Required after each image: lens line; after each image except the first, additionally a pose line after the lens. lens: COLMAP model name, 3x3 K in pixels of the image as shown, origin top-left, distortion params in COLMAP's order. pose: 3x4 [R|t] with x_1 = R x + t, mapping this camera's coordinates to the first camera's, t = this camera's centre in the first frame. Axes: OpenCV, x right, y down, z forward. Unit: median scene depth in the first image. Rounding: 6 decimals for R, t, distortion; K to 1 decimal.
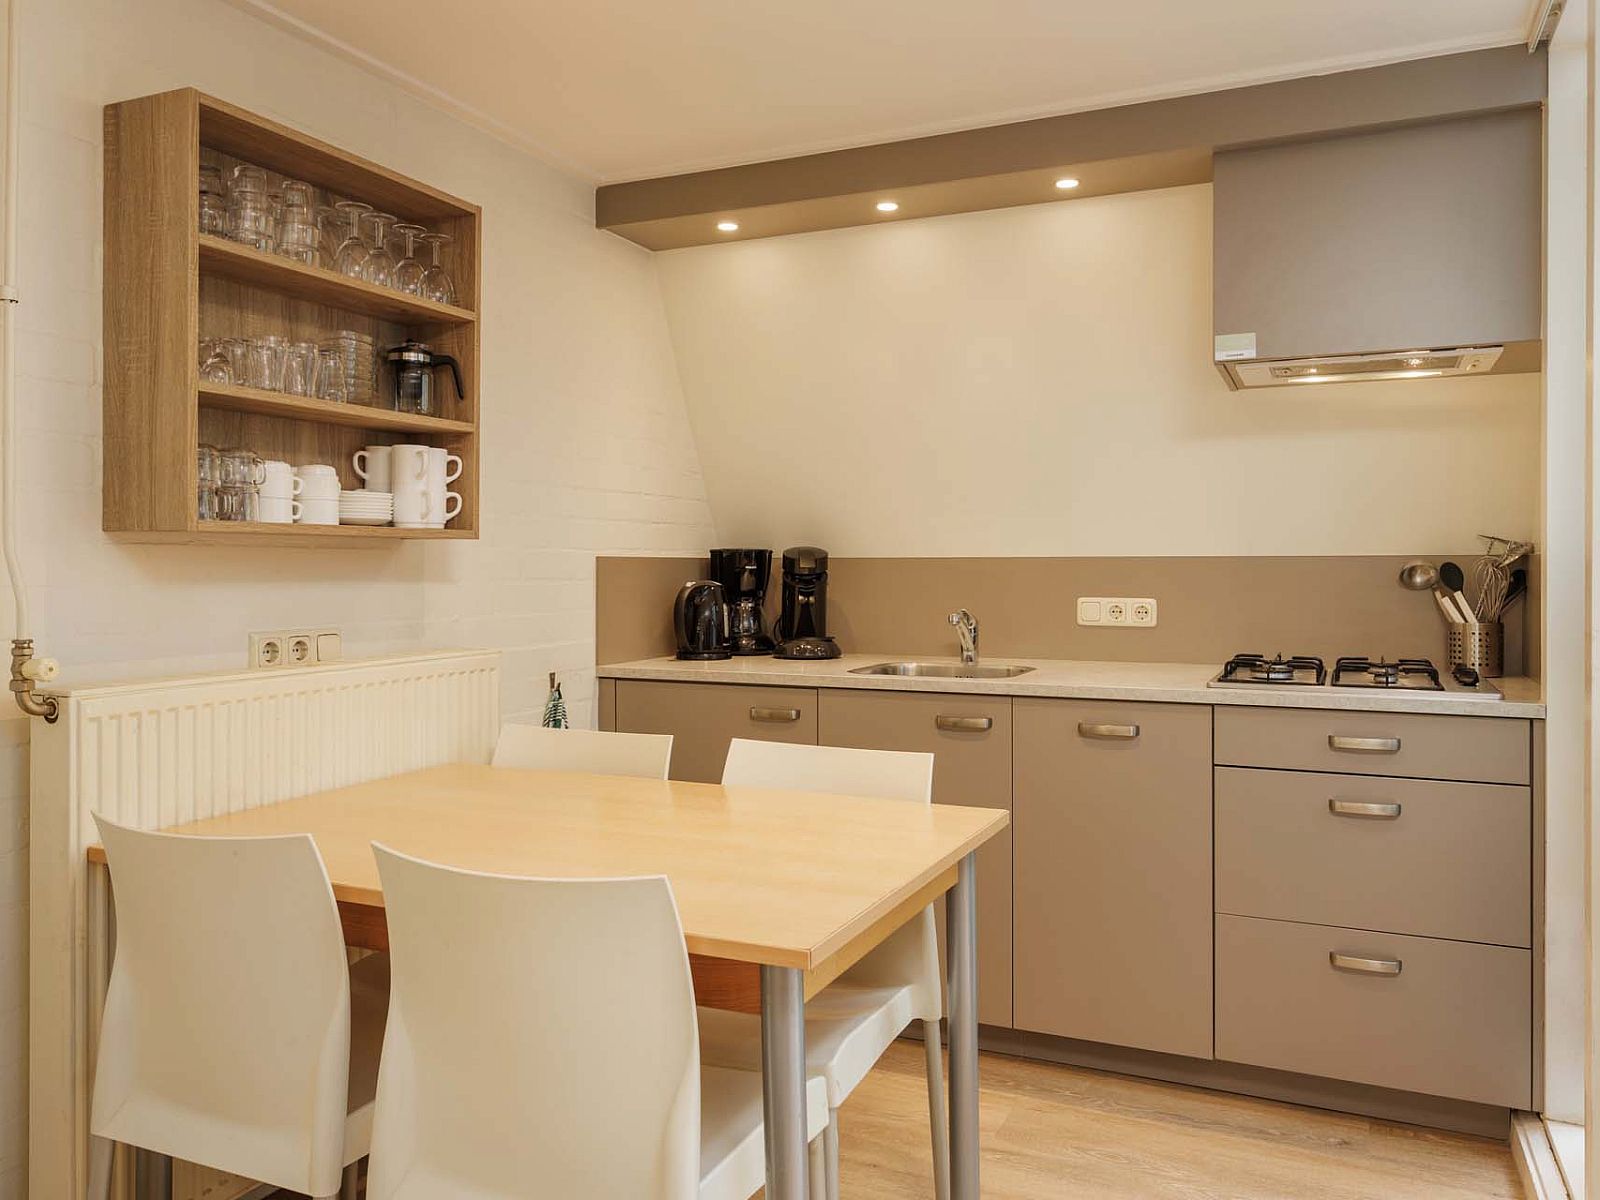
lens RADIAL K [[1216.8, 0, 800.0], [0, 1216.8, 600.0], [0, 0, 1]] dist [-0.006764, -0.006596]
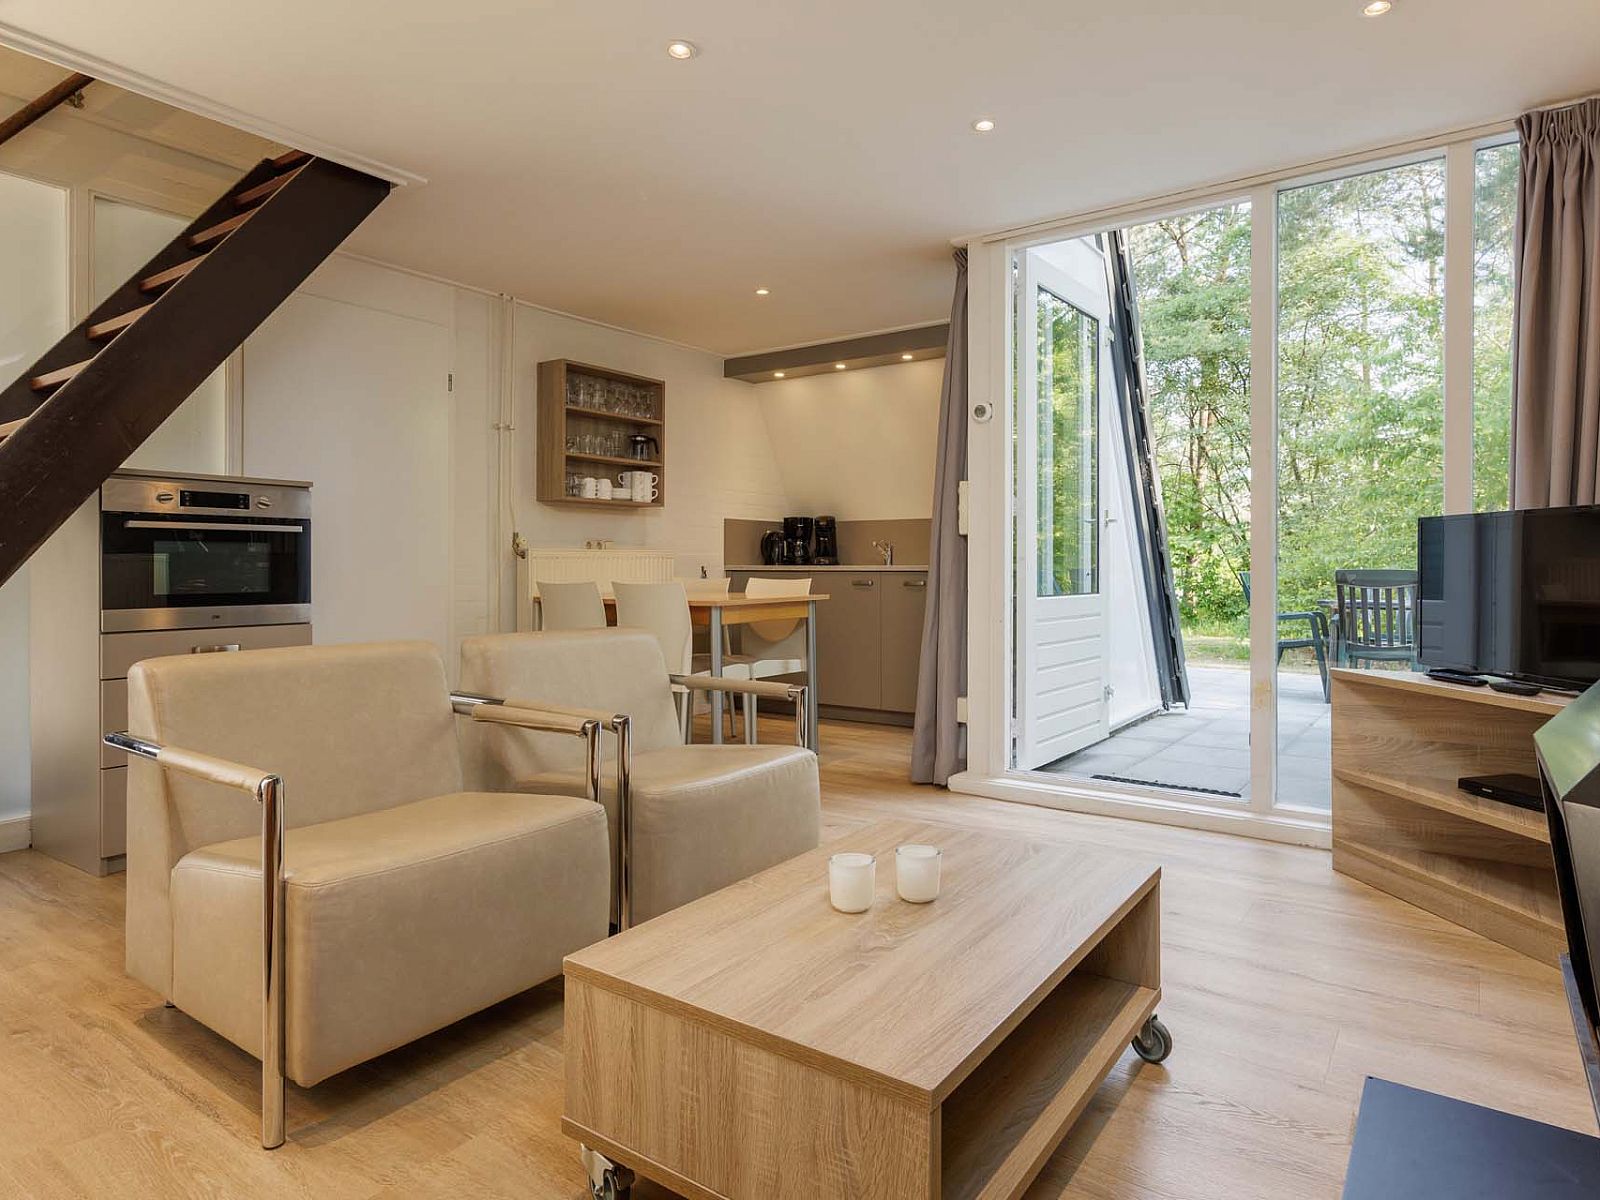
lens RADIAL K [[977.6, 0, 800.0], [0, 977.6, 600.0], [0, 0, 1]] dist [0.000360, 0.001034]
pose [[0.975233, 0.002547, -0.221165, 0.532505], [-0.002611, 0.999997, 0.000001, 0.164036], [0.221164, 0.000576, 0.975236, -1.082497]]
